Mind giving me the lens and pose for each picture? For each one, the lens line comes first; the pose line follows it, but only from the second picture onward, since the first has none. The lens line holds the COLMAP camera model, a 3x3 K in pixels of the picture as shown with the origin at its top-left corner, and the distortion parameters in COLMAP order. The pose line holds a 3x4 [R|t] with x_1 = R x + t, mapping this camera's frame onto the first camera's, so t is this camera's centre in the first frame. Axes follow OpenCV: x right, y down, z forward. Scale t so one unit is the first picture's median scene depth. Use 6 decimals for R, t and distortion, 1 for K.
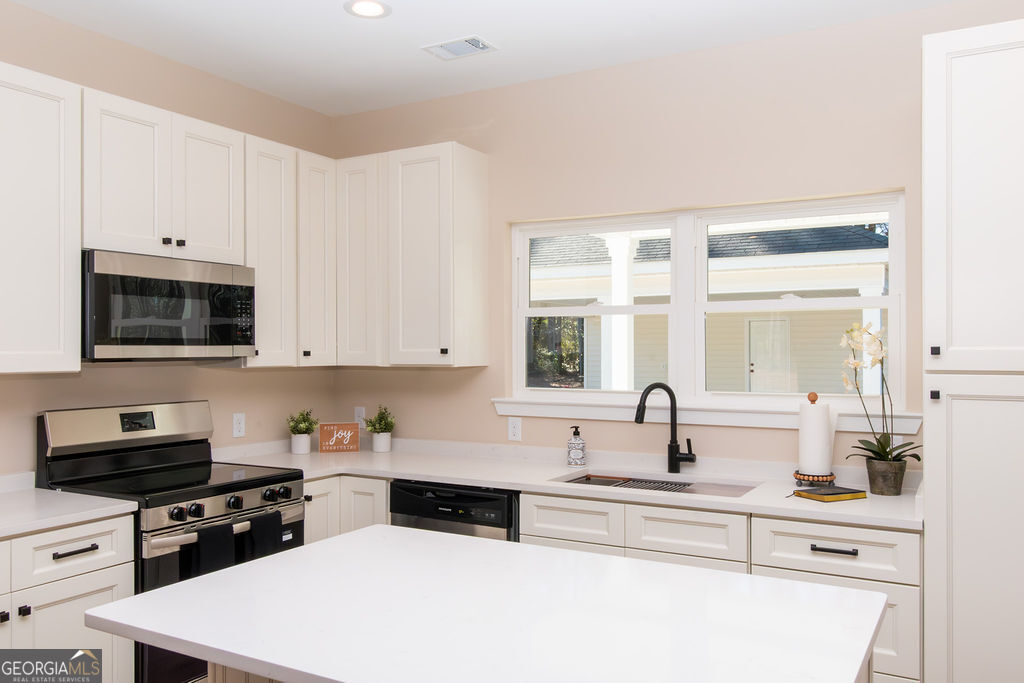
lens RADIAL K [[798.4, 0, 515.4], [0, 798.4, 343.0], [0, 0, 1]] dist [-0.023432, -0.002196]
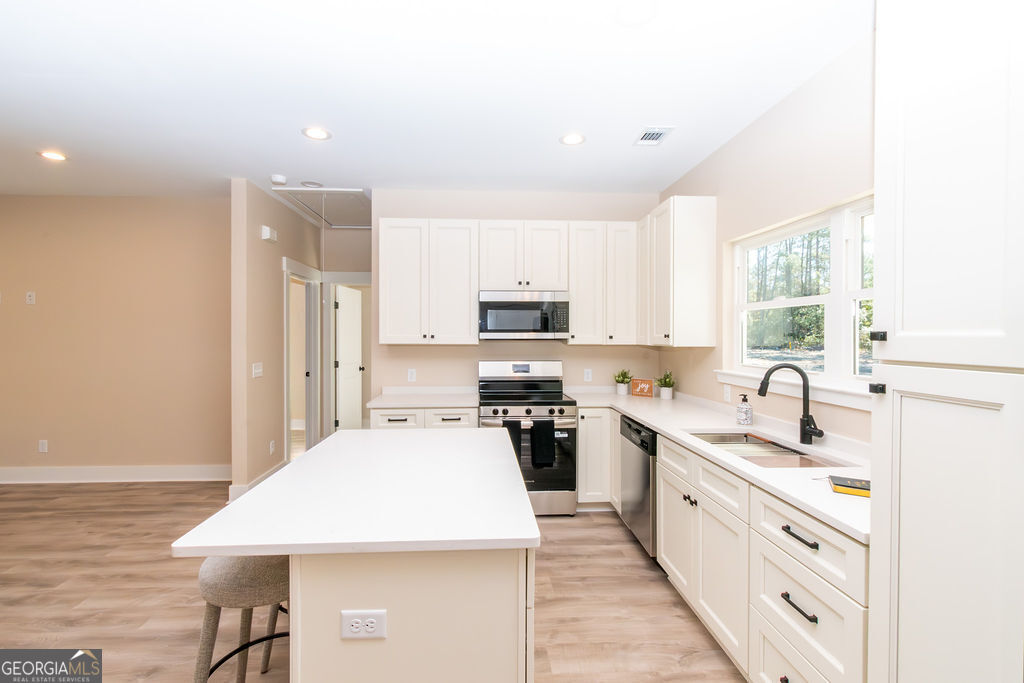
lens RADIAL K [[458.8, 0, 511.9], [0, 458.8, 338.1], [0, 0, 1]] dist [-0.004208, -0.000604]
pose [[0.550046, 0.006543, -0.835109, 0.512935], [0.004737, 0.999929, 0.010955, 0.003218], [0.835121, -0.009982, 0.549976, 0.291162]]
